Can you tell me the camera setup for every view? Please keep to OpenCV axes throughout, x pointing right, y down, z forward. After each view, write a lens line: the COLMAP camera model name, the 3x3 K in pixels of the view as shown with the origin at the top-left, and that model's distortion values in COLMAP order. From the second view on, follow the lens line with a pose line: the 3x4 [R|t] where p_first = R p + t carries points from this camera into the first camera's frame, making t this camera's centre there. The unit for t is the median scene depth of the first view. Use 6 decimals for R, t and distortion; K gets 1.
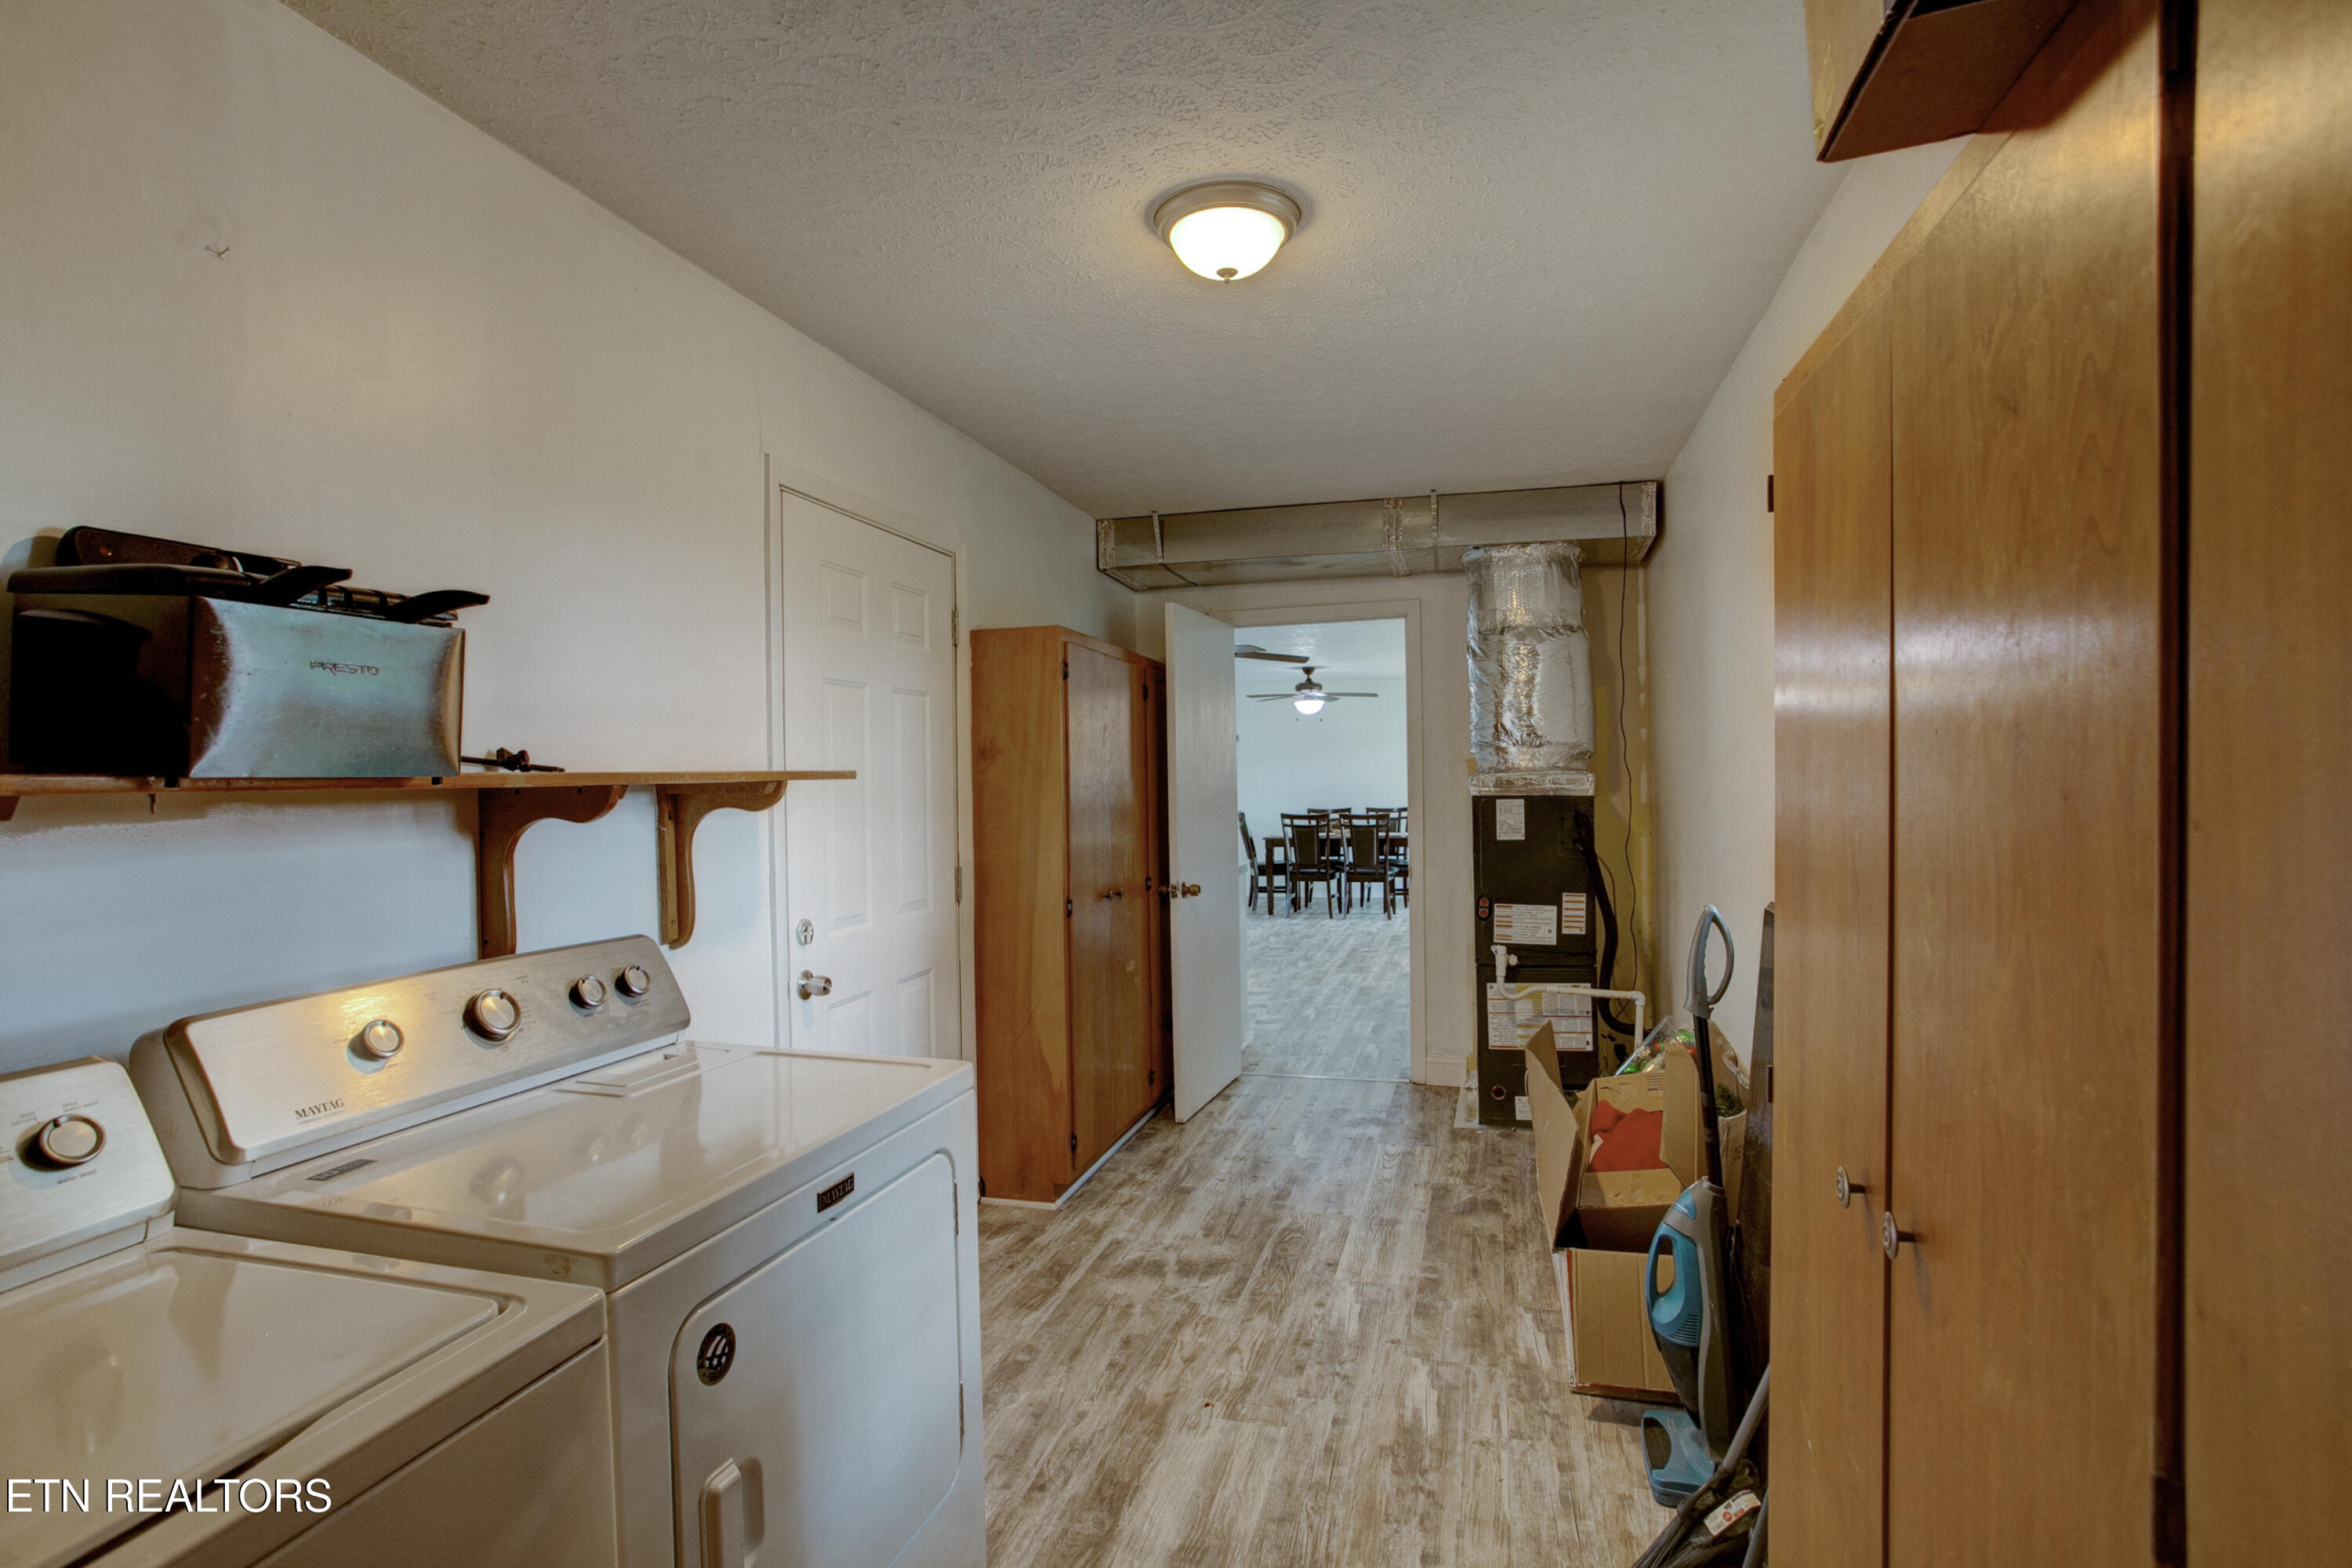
lens RADIAL K [[1189.2, 0, 1165.1], [0, 1189.2, 783.3], [0, 0, 1]] dist [-0.041179, 0.023749]
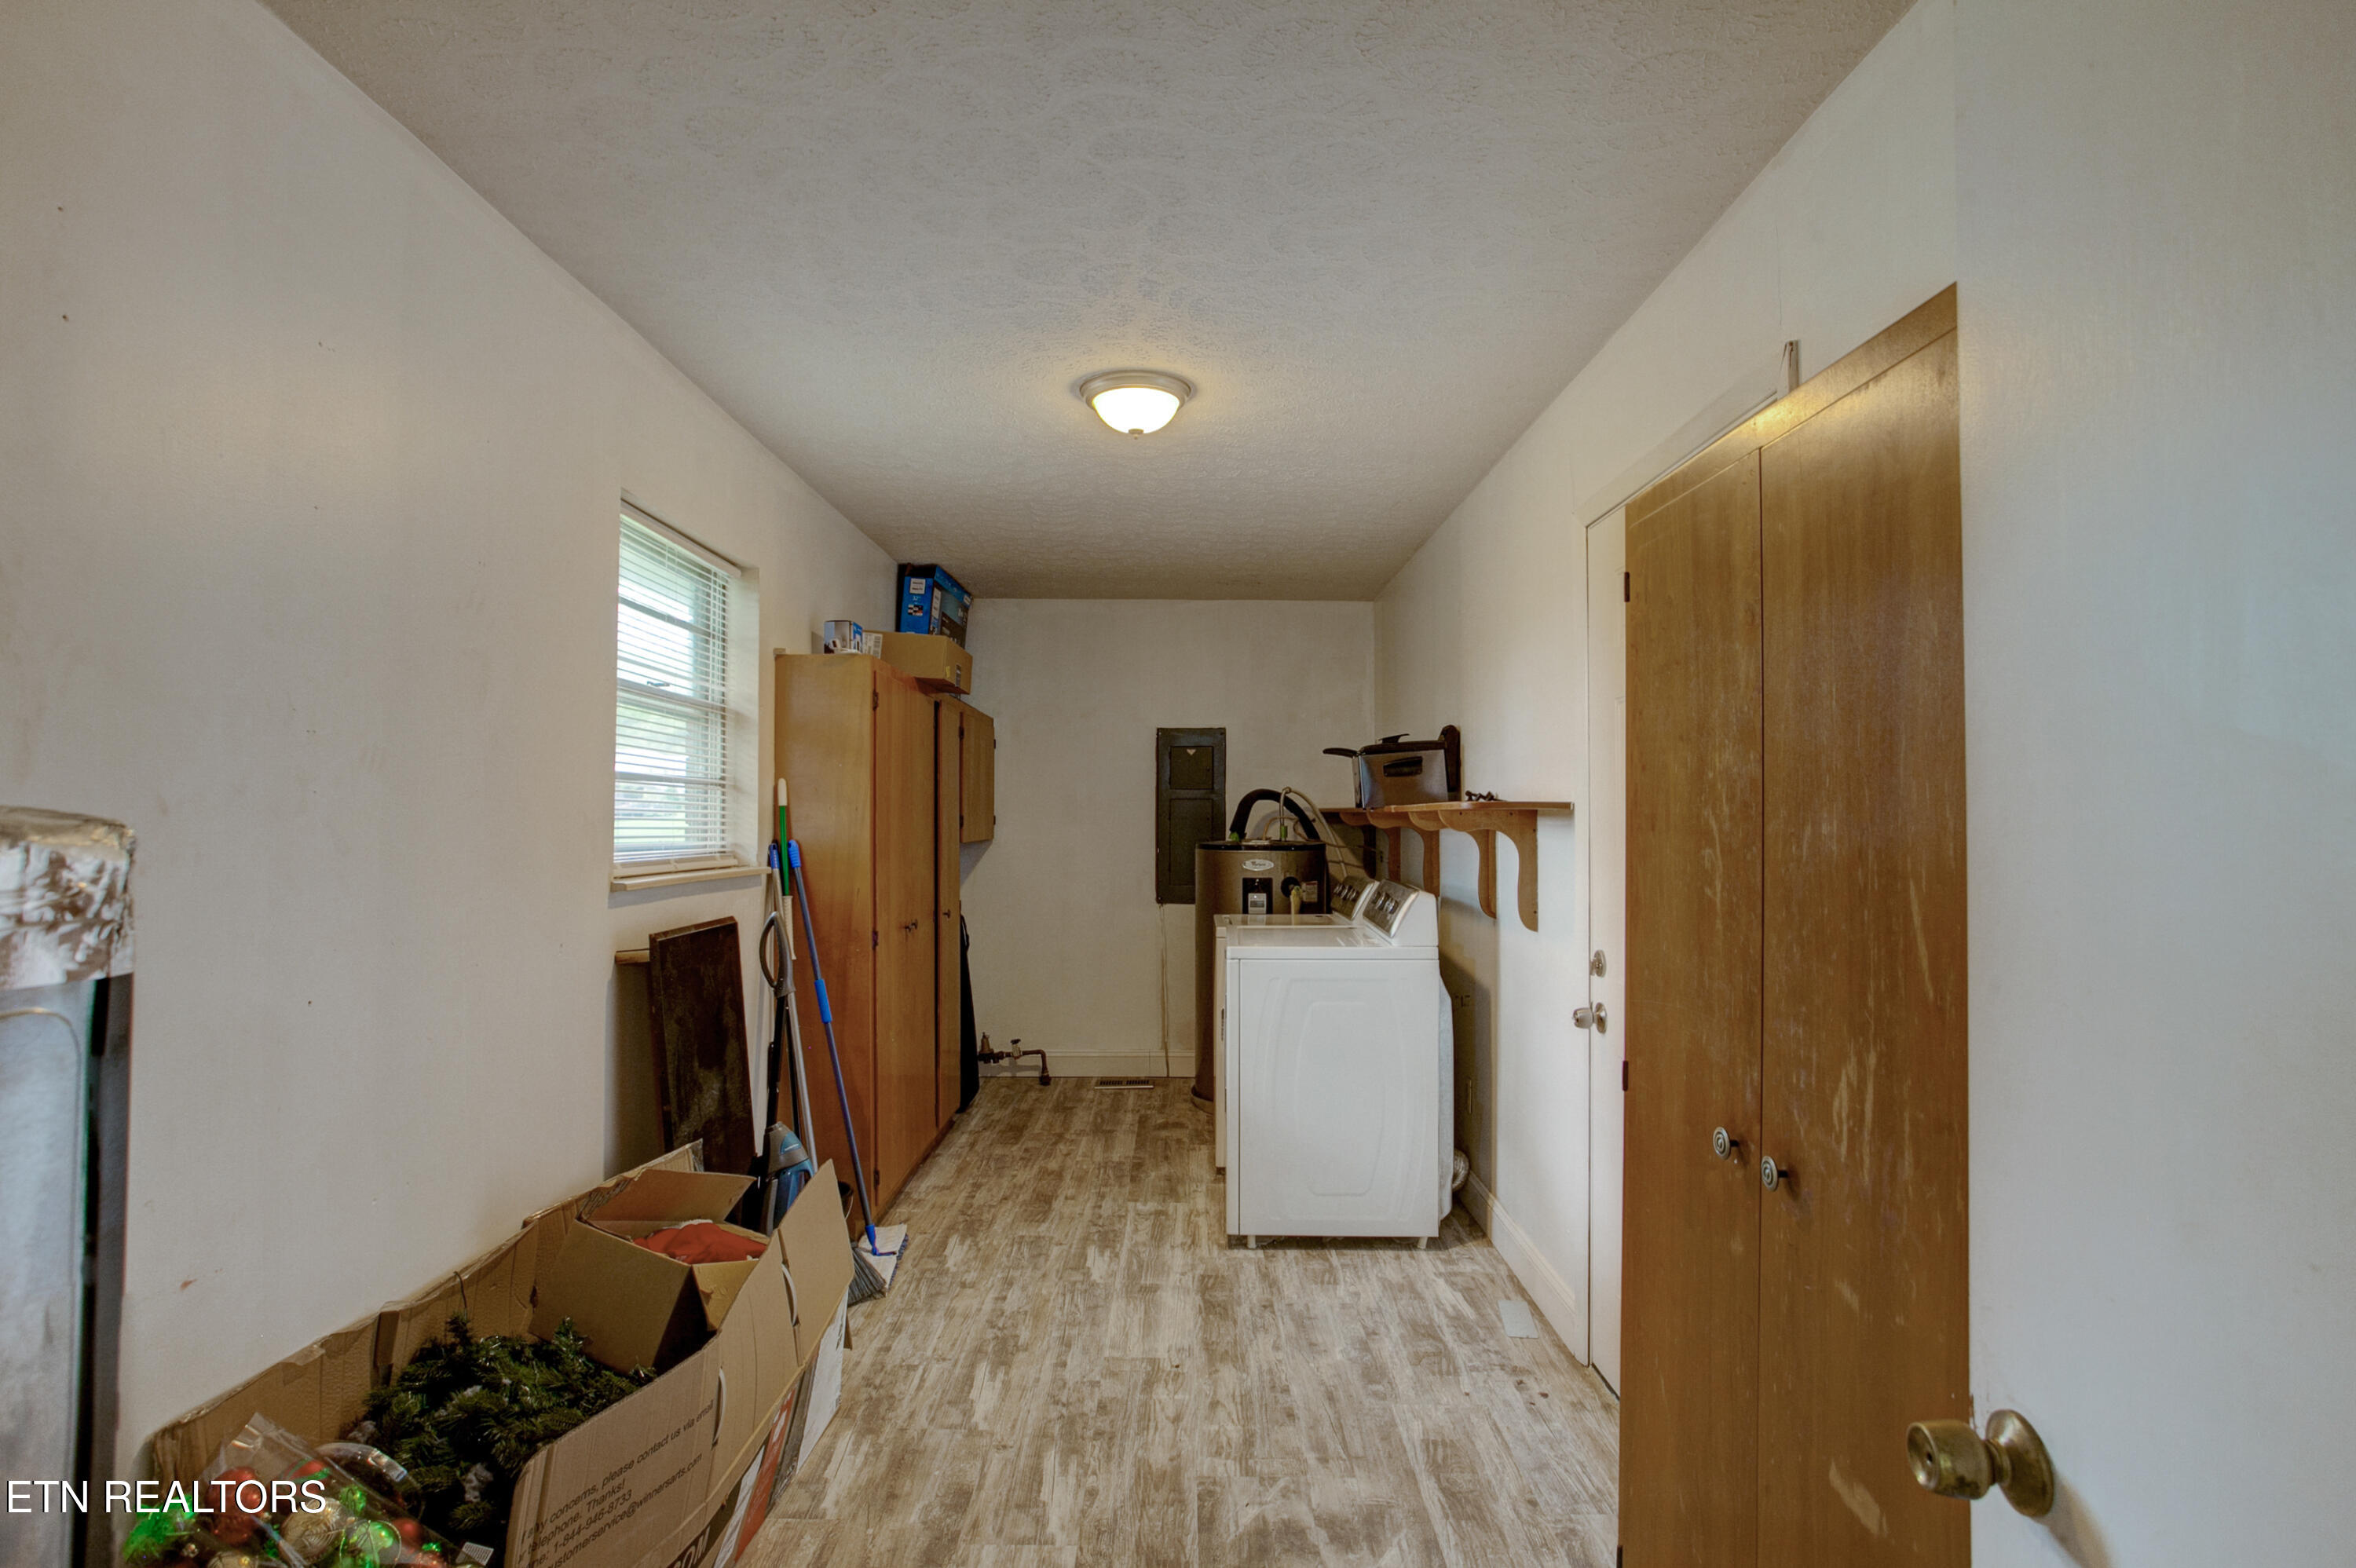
lens RADIAL K [[1191.1, 0, 1179.5], [0, 1191.1, 788.8], [0, 0, 1]] dist [-0.041179, 0.023749]
pose [[-0.964612, 0.011085, -0.263442, 0.309784], [0.014508, 0.999834, -0.011054, -0.012608], [0.263275, -0.014485, -0.964612, 1.997702]]
